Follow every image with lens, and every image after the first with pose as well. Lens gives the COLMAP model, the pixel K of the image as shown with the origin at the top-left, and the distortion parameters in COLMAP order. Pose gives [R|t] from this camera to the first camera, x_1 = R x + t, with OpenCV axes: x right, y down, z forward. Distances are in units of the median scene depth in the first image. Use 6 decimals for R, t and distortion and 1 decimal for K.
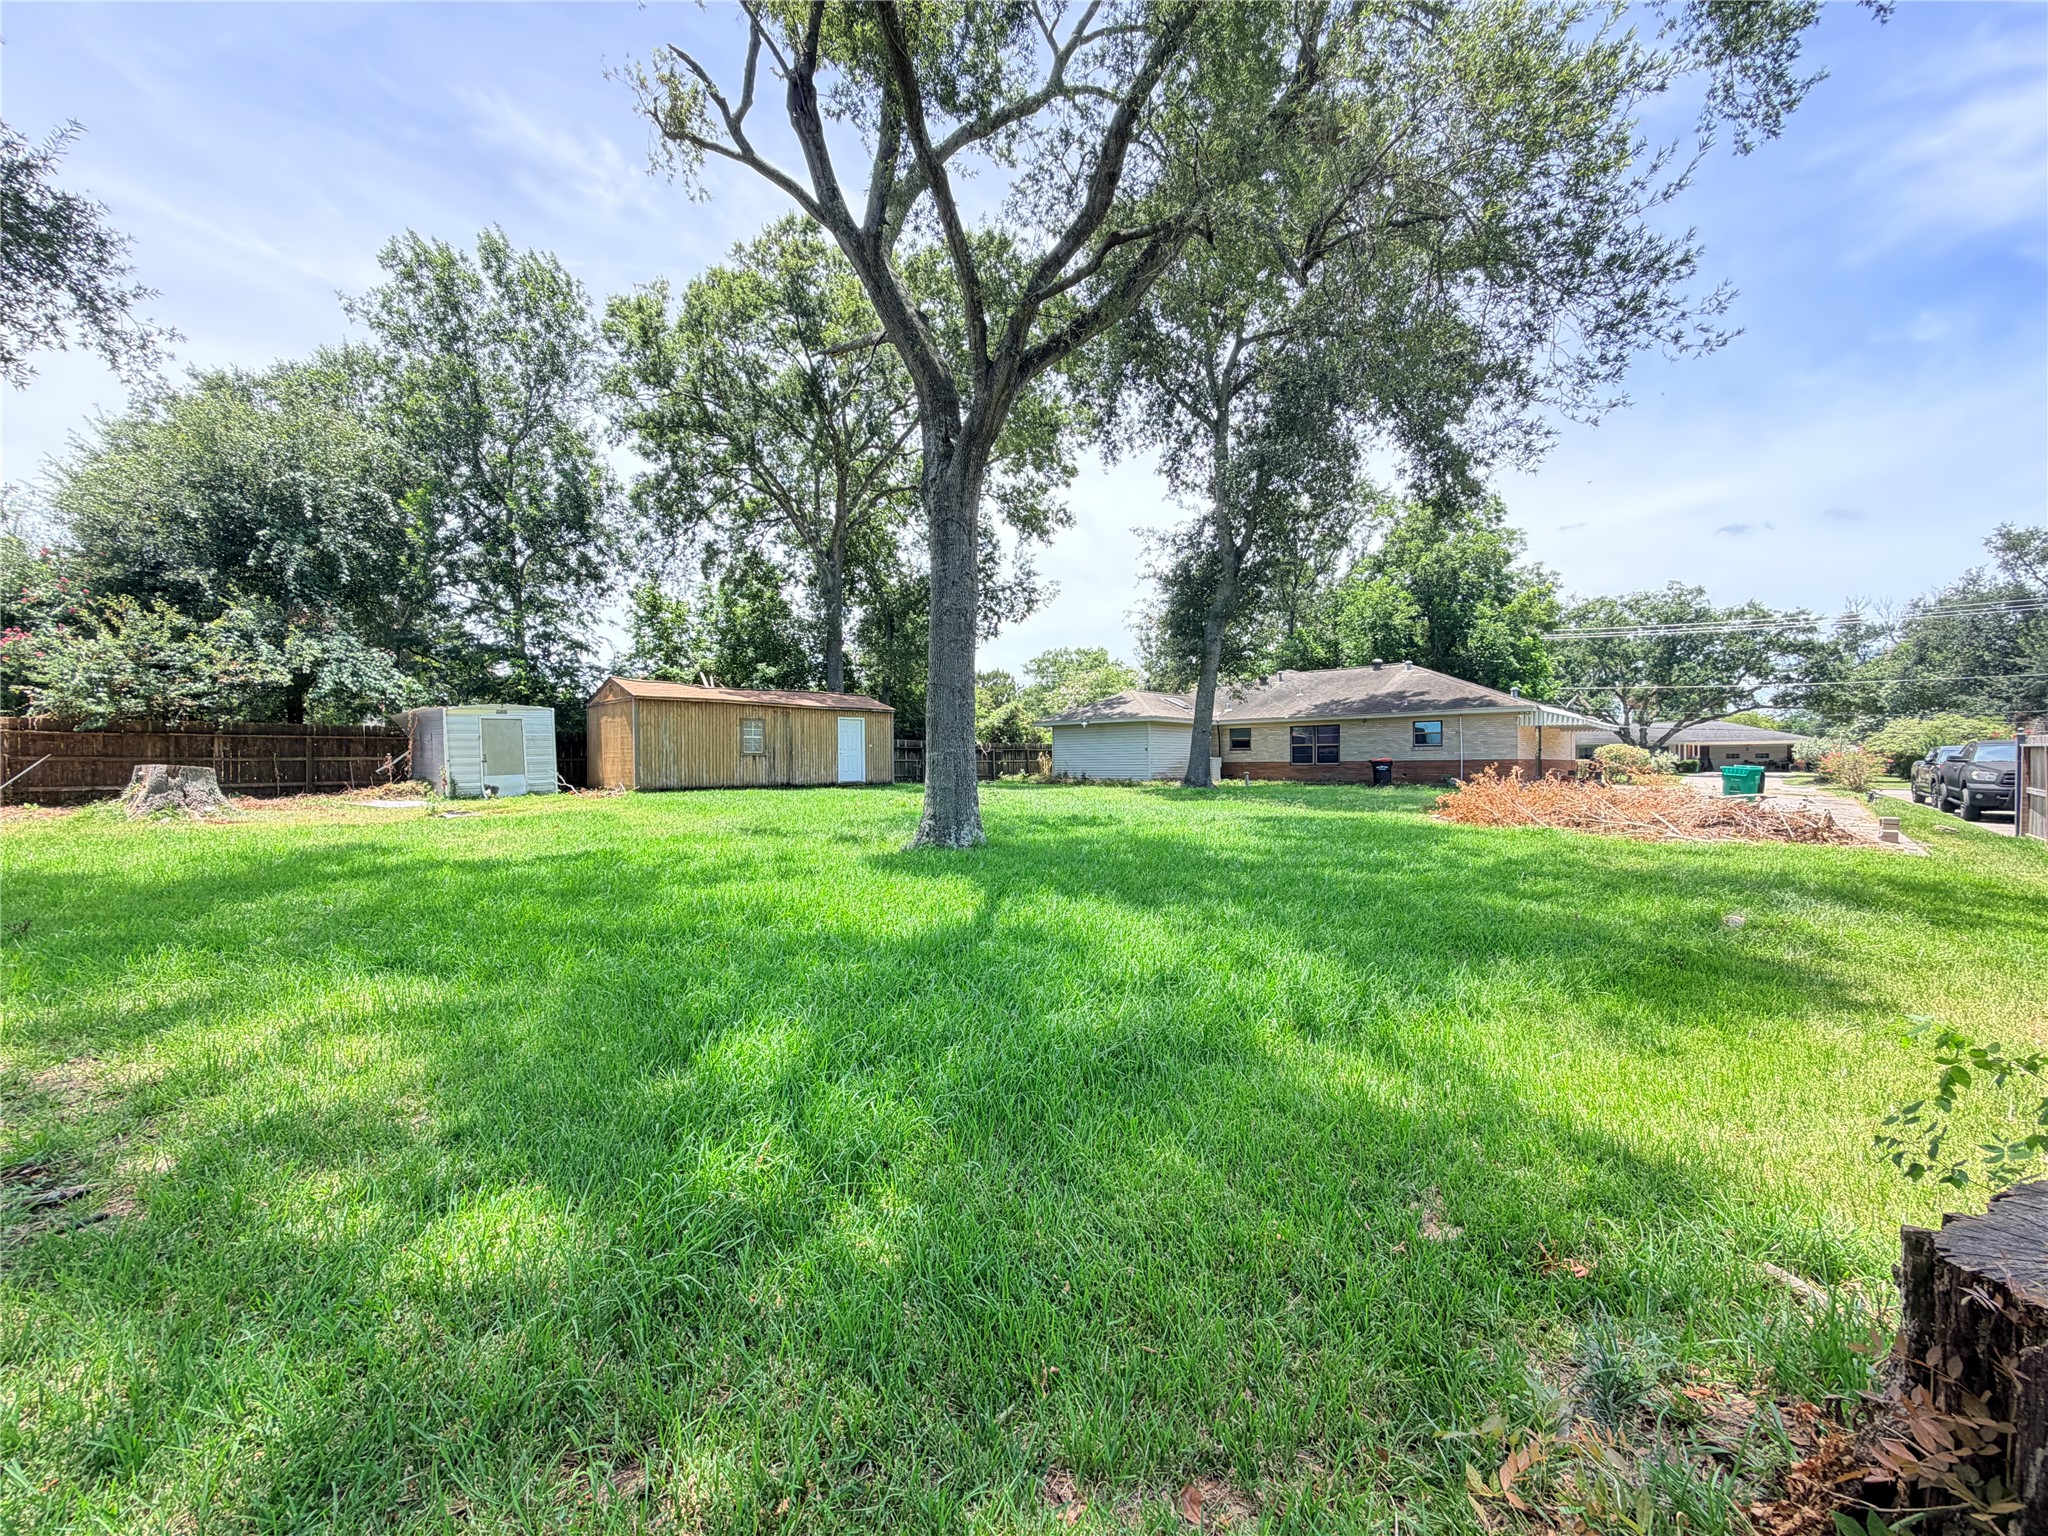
lens RADIAL K [[818.0, 0, 1021.5], [0, 818.0, 766.0], [0, 0, 1]] dist [-0.011637, -0.000007]
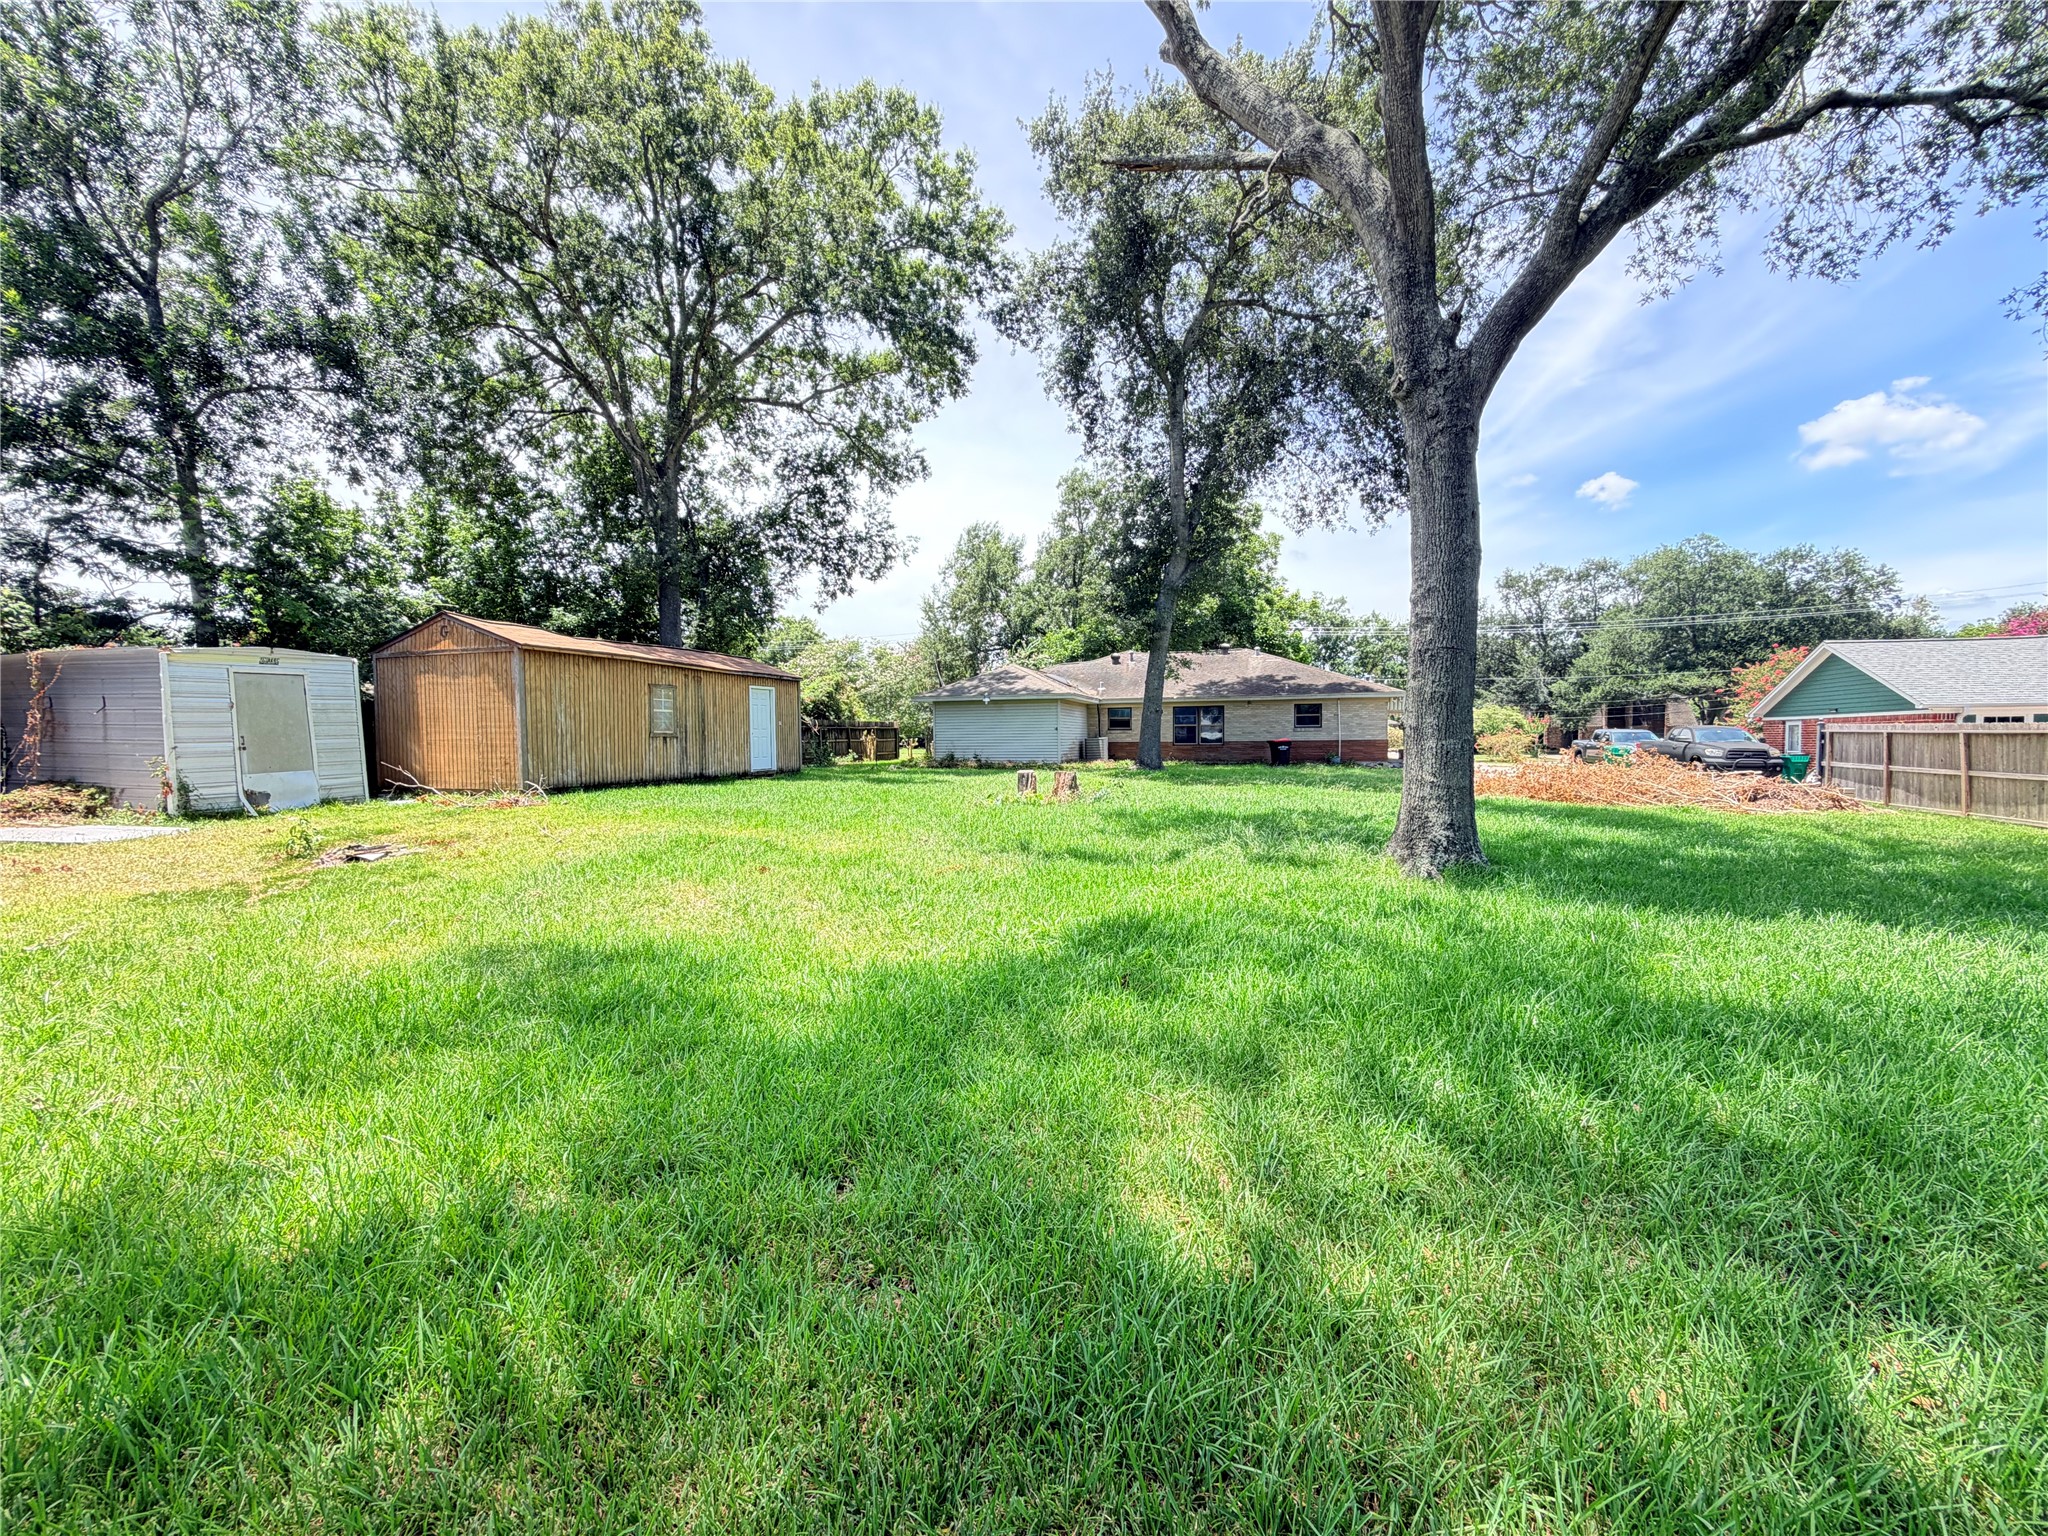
lens RADIAL K [[818.0, 0, 1025.0], [0, 818.0, 763.6], [0, 0, 1]] dist [-0.011637, -0.000007]
pose [[0.898601, -0.015446, 0.438494, -0.317650], [0.004908, 0.999671, 0.025156, -0.005088], [-0.438739, -0.020453, 0.898382, 0.202745]]
